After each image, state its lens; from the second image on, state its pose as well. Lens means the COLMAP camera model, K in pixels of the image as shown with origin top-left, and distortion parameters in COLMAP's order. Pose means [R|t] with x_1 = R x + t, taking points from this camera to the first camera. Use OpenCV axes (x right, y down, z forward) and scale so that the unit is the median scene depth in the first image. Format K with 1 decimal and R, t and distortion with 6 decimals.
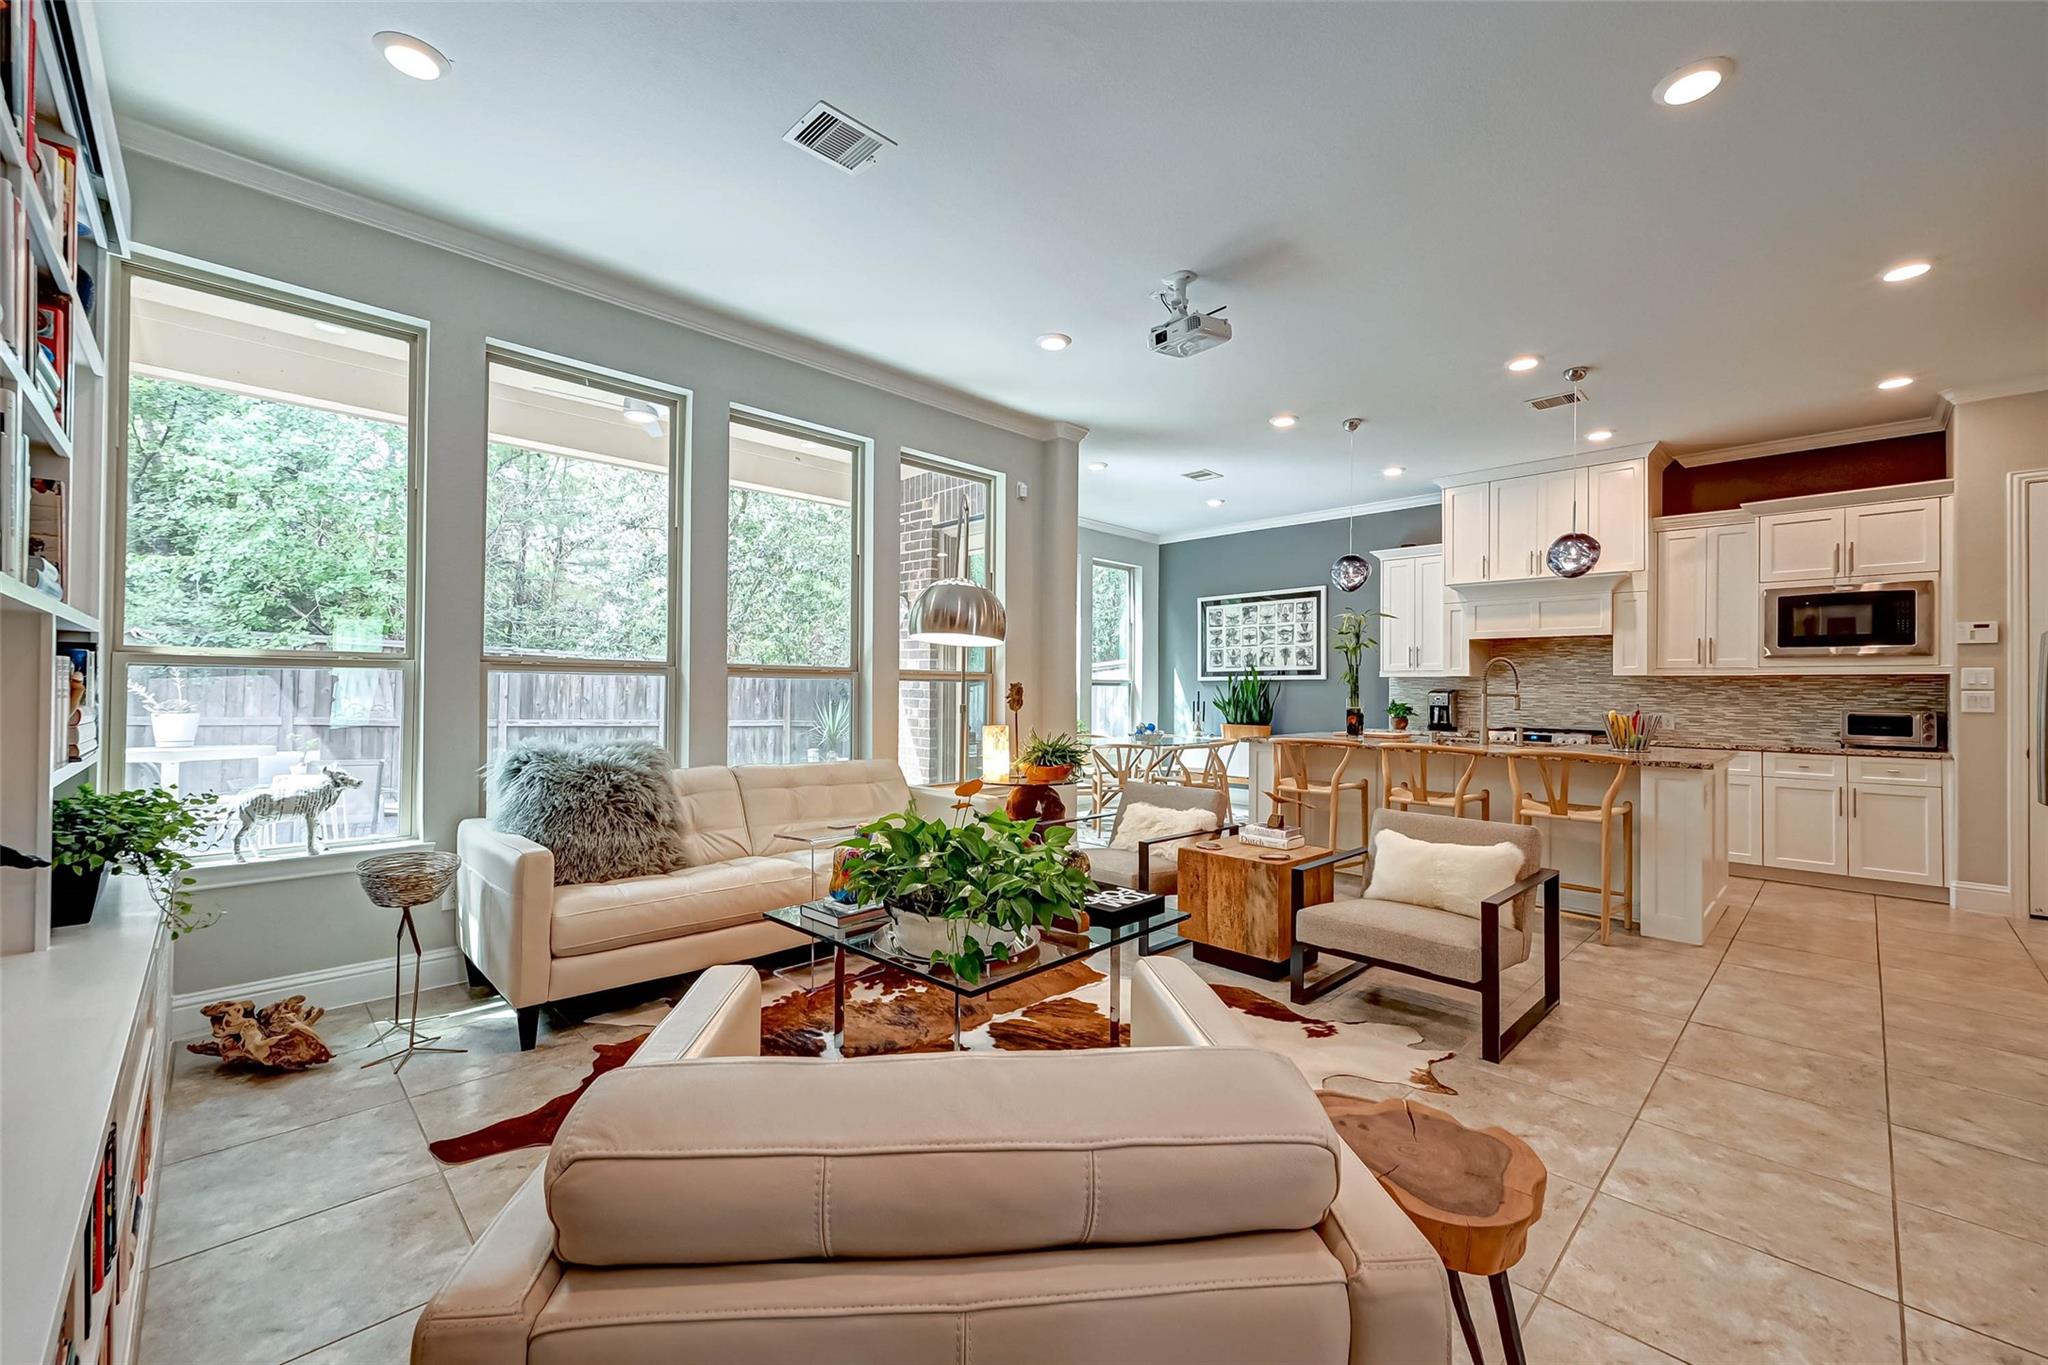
lens RADIAL K [[830.1, 0, 1025.9], [0, 830.1, 682.1], [0, 0, 1]] dist [-0.002424, 0.002281]
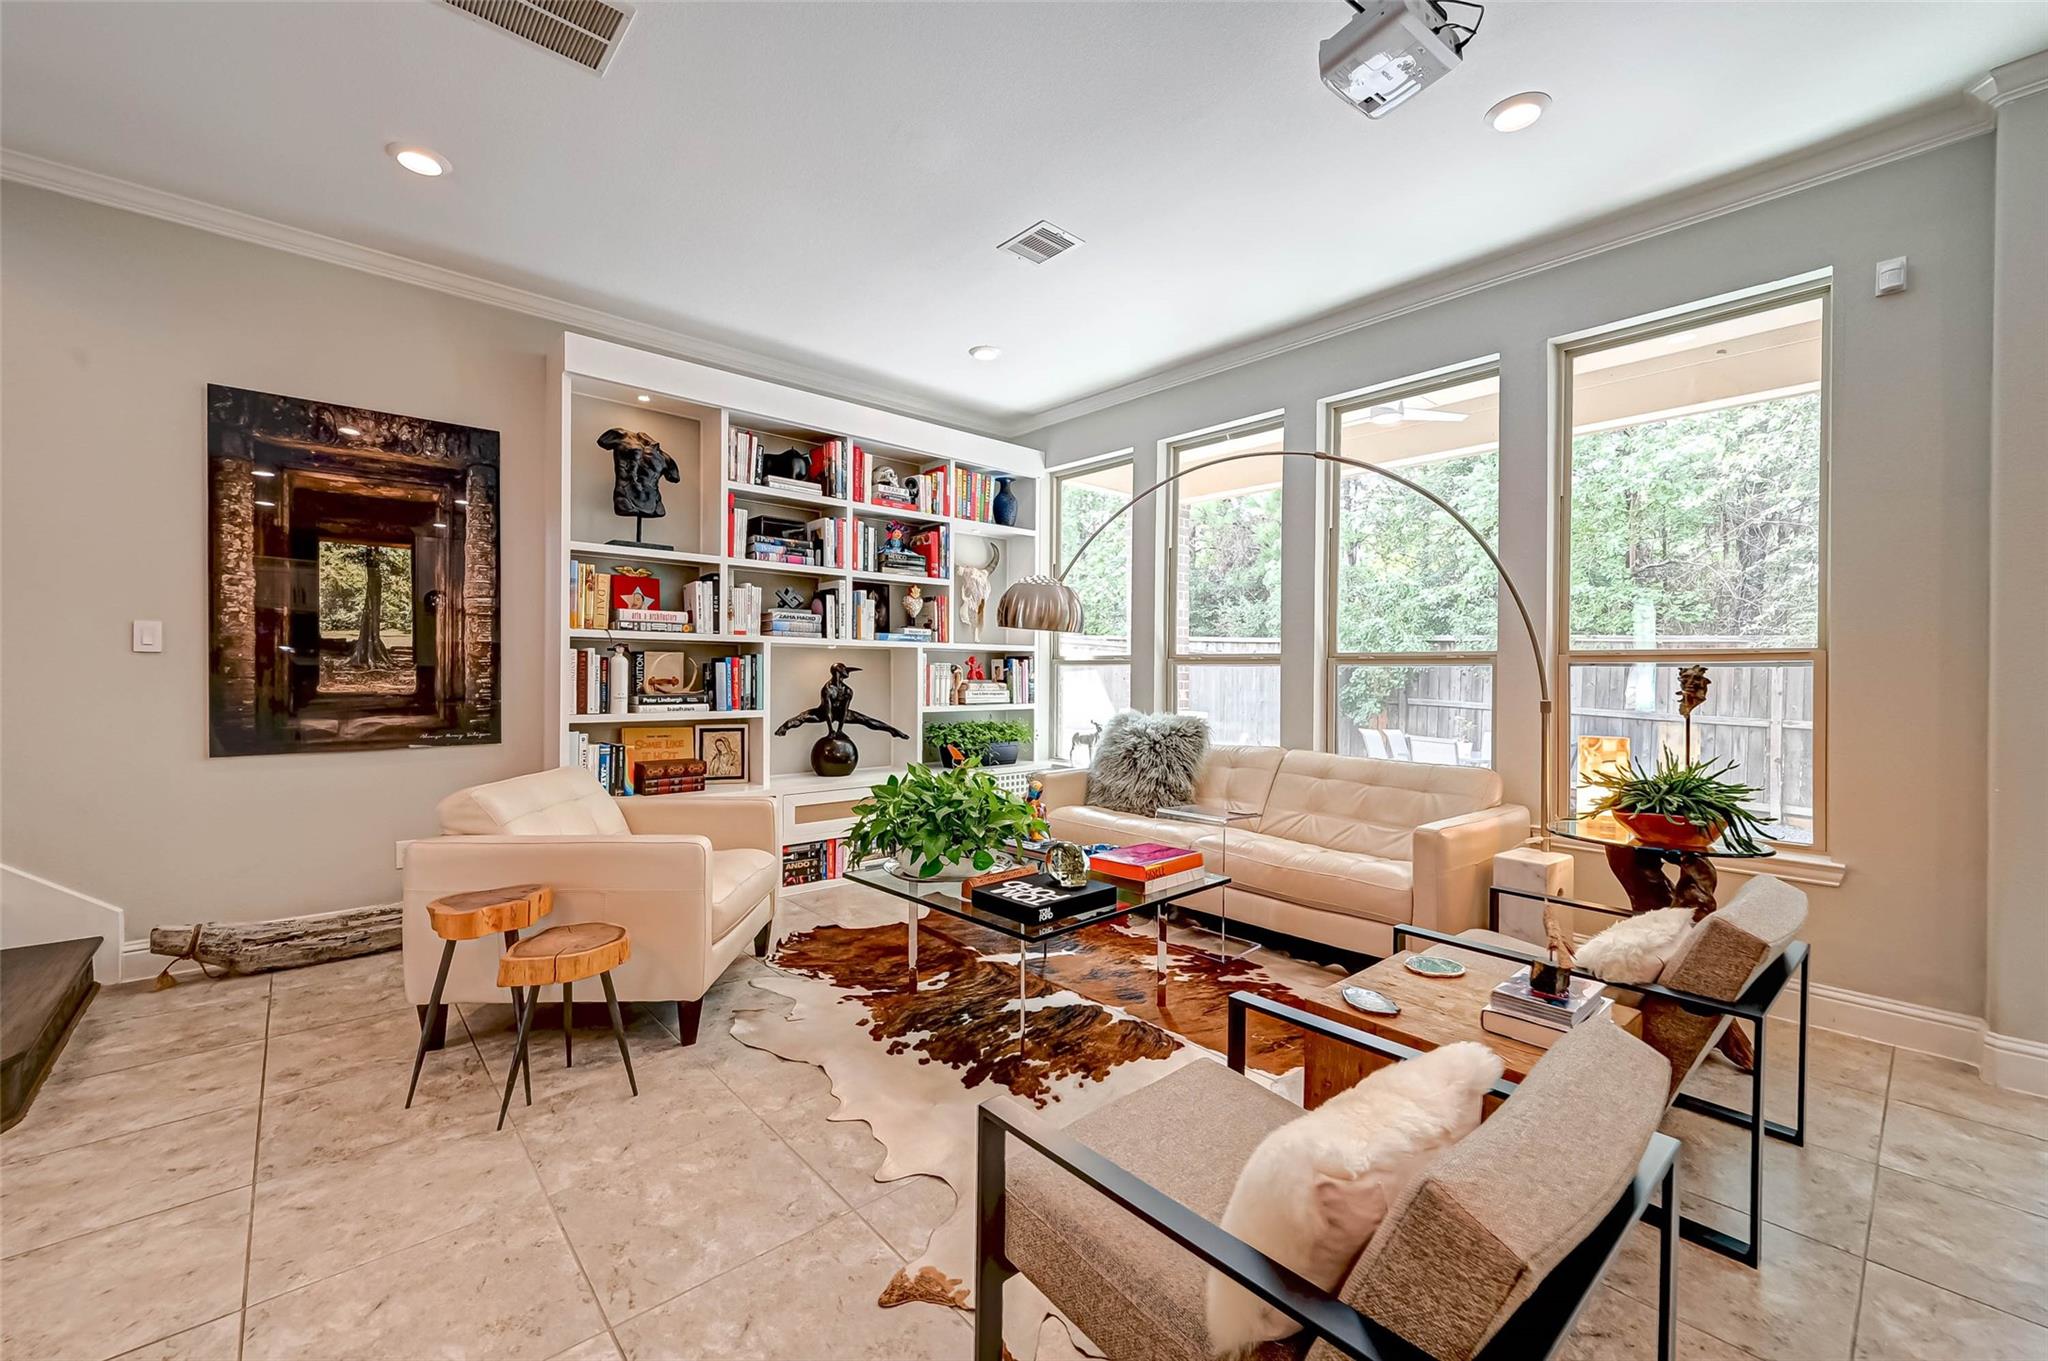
lens RADIAL K [[819.3, 0, 1018.7], [0, 819.3, 682.2], [0, 0, 1]] dist [-0.002308, 0.000427]
pose [[-0.057946, 0.000915, -0.998319, 0.503149], [-0.000824, 0.999999, 0.000964, 0.009713], [0.998319, 0.000879, -0.057945, 0.506132]]
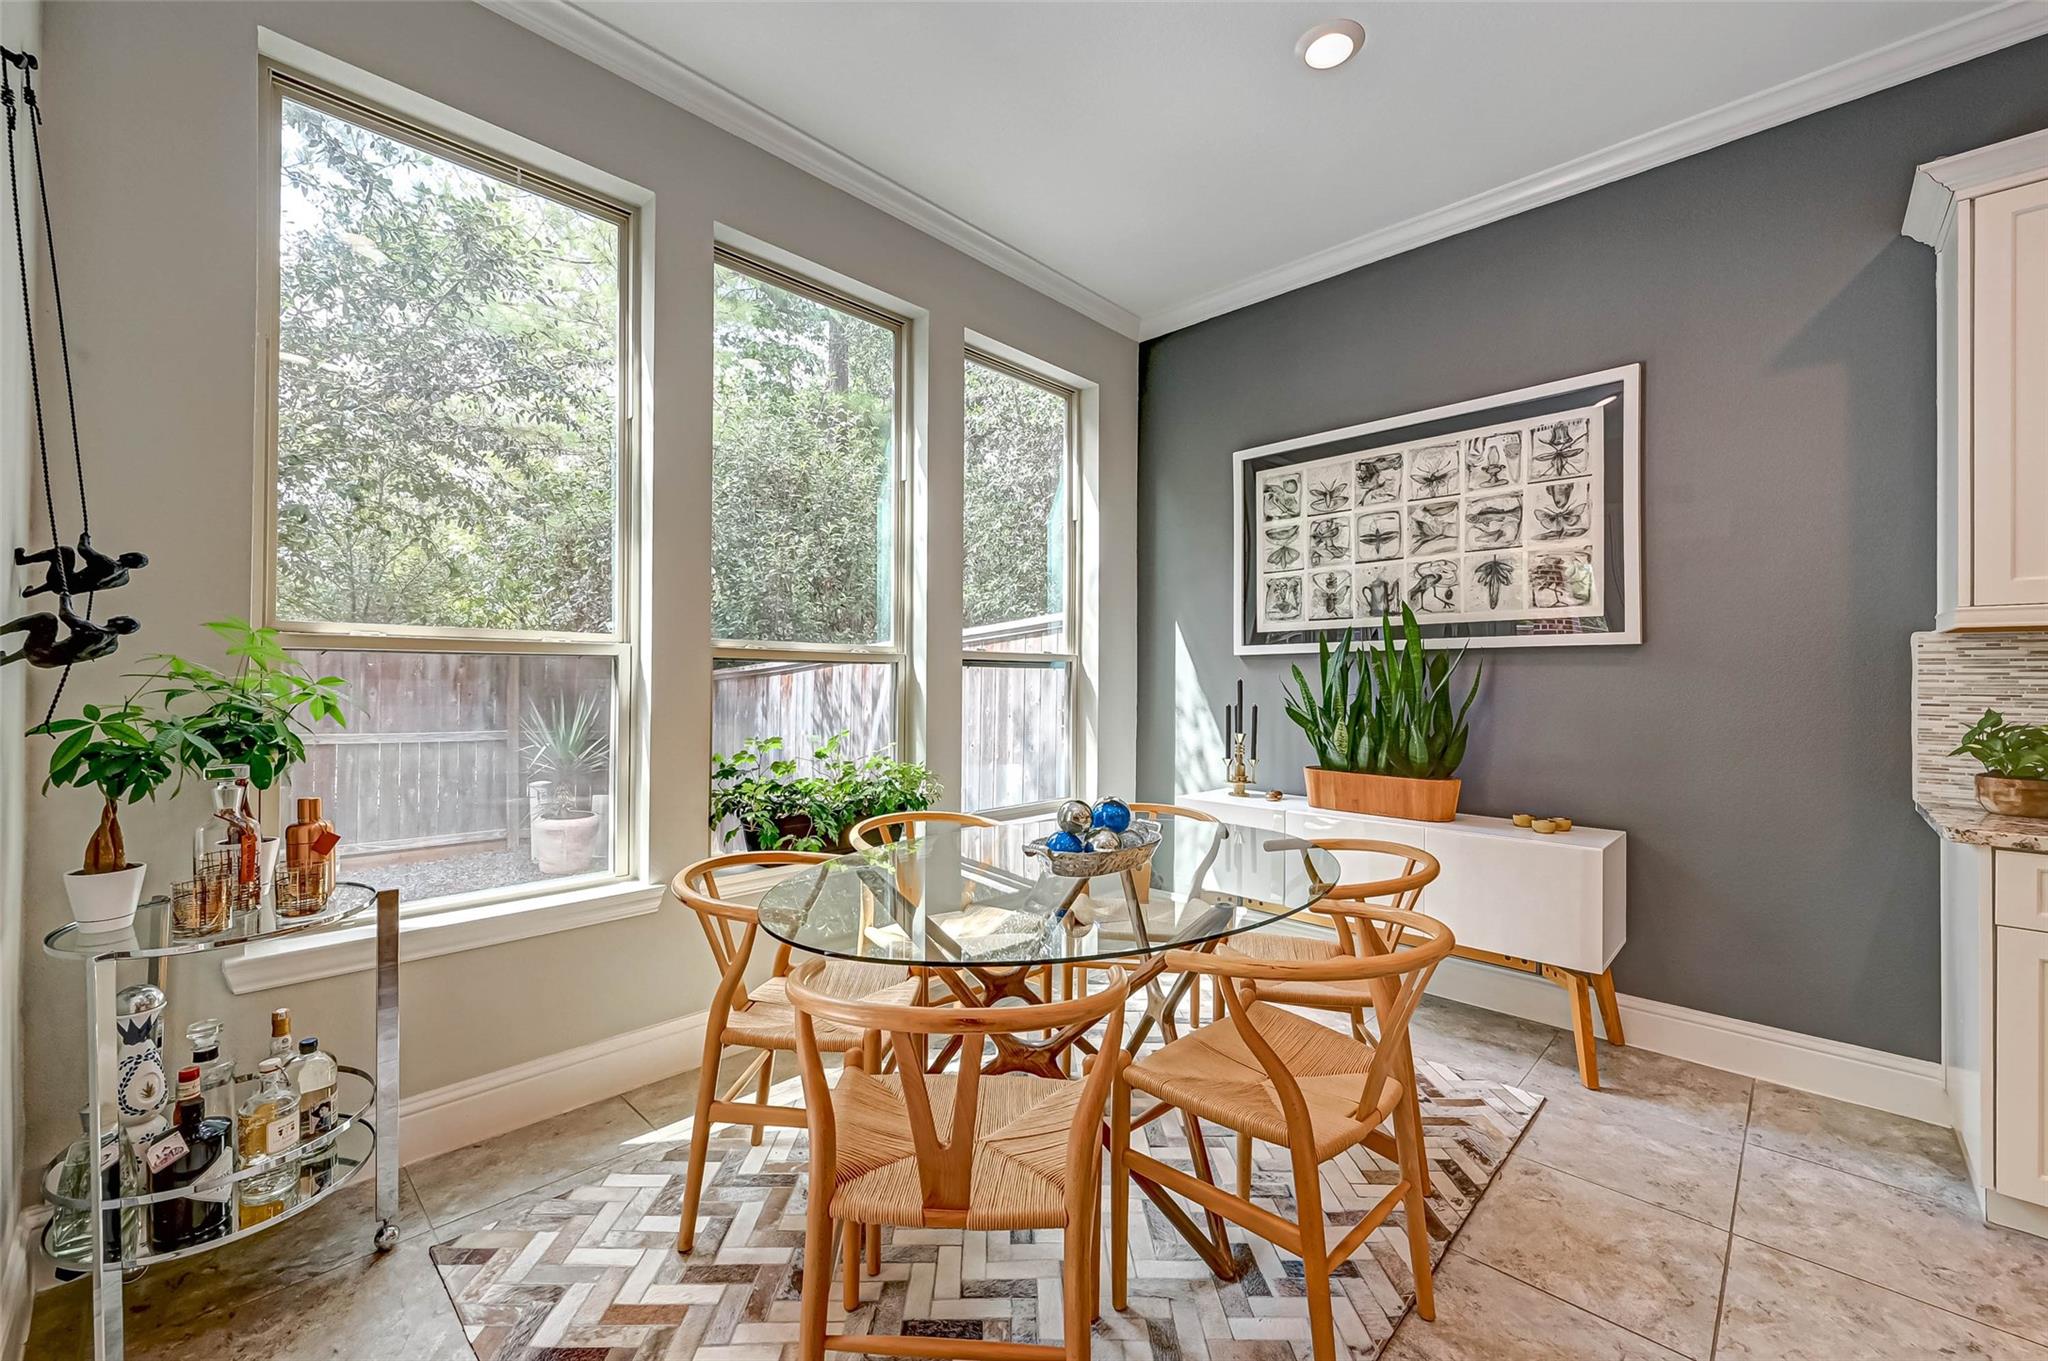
lens RADIAL K [[819.3, 0, 1008.6], [0, 819.3, 679.1], [0, 0, 1]] dist [-0.002308, 0.000427]
pose [[0.999967, -0.002552, 0.007688, 0.154589], [0.002485, 0.999960, 0.008650, 0.010881], [-0.007710, -0.008630, 0.999933, 0.995278]]
